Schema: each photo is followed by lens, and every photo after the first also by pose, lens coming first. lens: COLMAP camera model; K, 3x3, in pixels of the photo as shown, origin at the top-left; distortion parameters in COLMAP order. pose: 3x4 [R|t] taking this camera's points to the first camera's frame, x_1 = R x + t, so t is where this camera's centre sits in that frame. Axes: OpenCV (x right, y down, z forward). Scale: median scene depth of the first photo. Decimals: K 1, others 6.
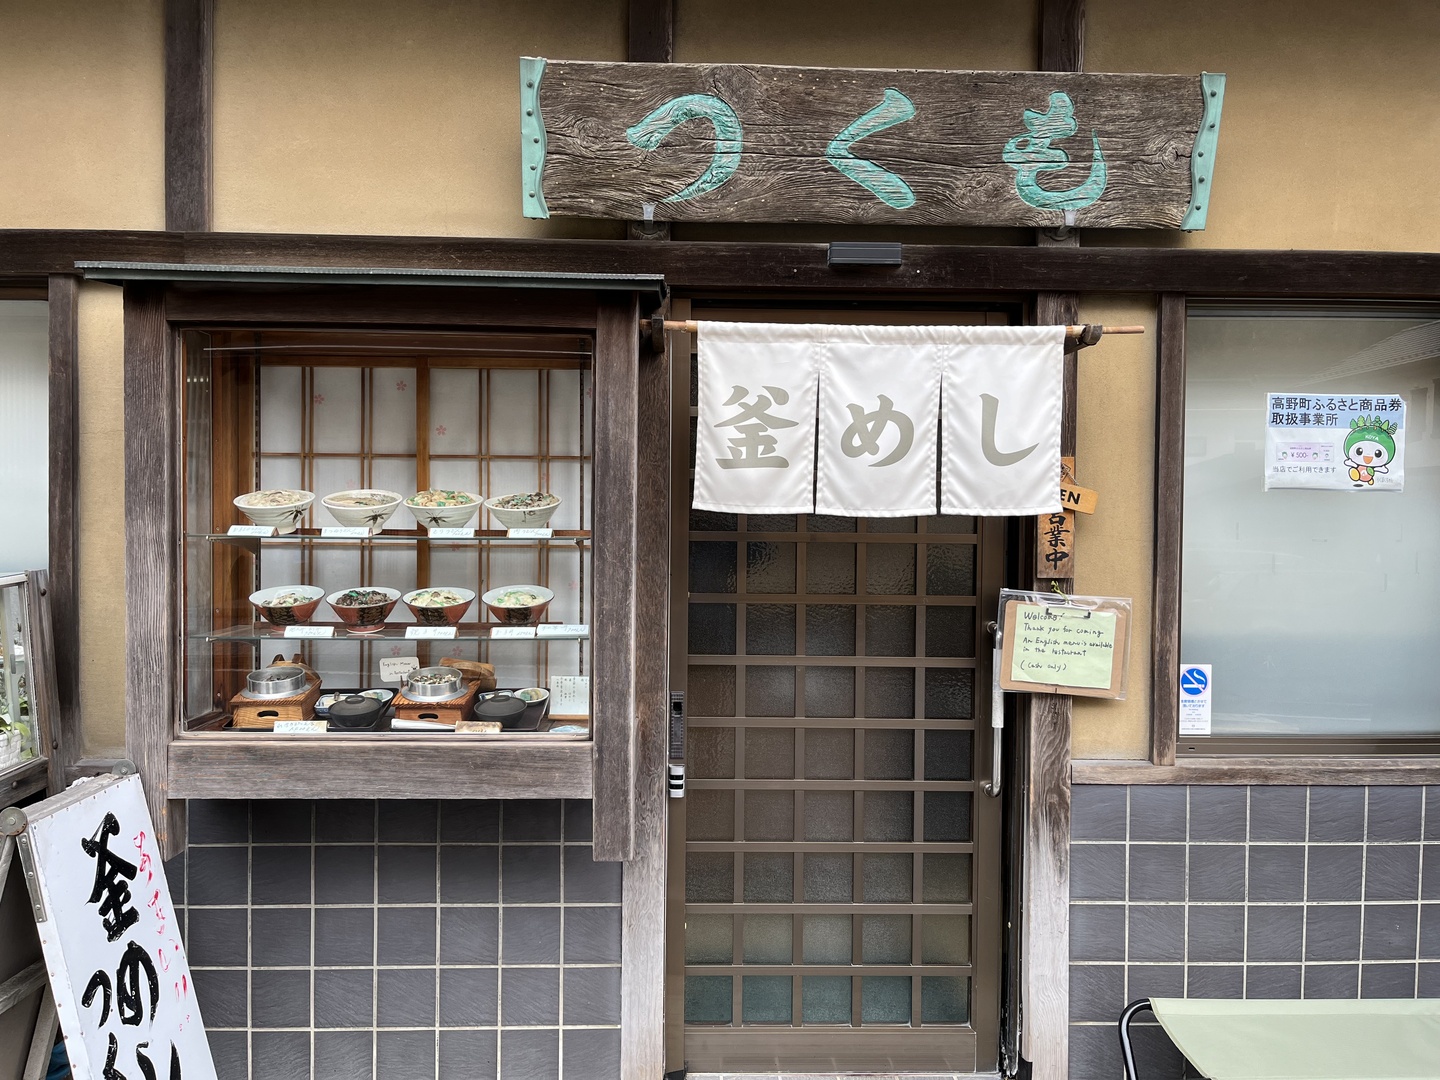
lens RADIAL K [[1032.3, 0, 720.0], [0, 1032.3, 540.0], [0, 0, 1]] dist [-0.004961, -0.007403]
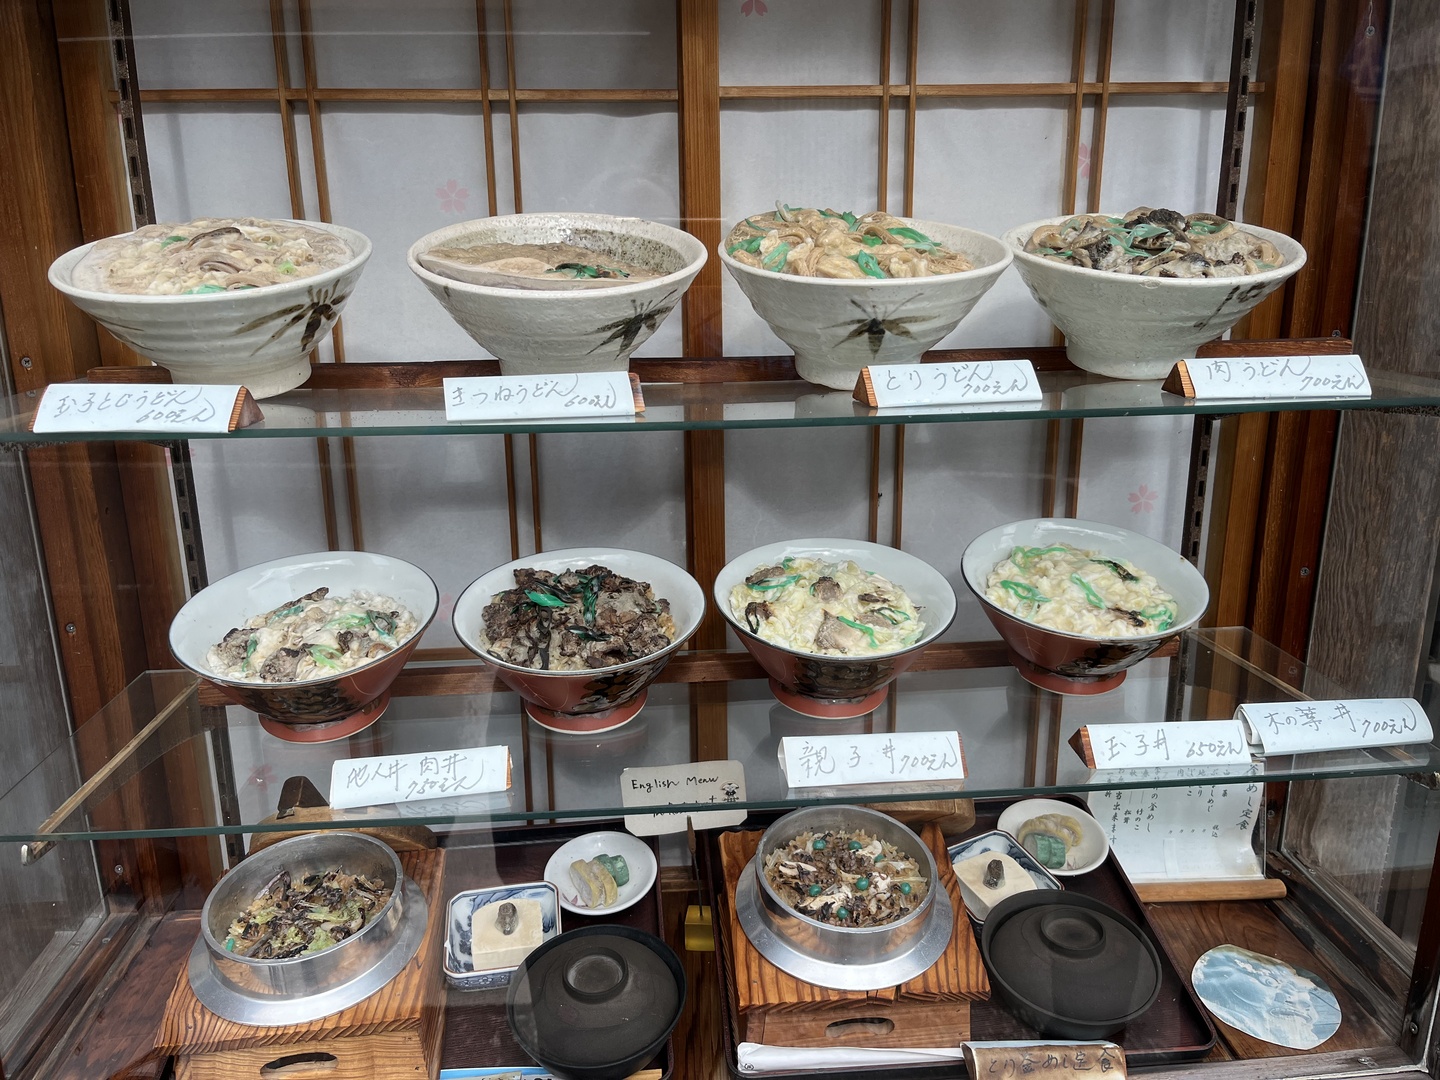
lens RADIAL K [[1090.1, 0, 720.0], [0, 1090.1, 540.0], [0, 0, 1]] dist [0.000519, 0.000258]
pose [[0.999061, -0.030368, 0.030903, -0.311024], [0.022107, 0.970715, 0.239214, -0.033211], [-0.037263, -0.238306, 0.970475, 0.700407]]
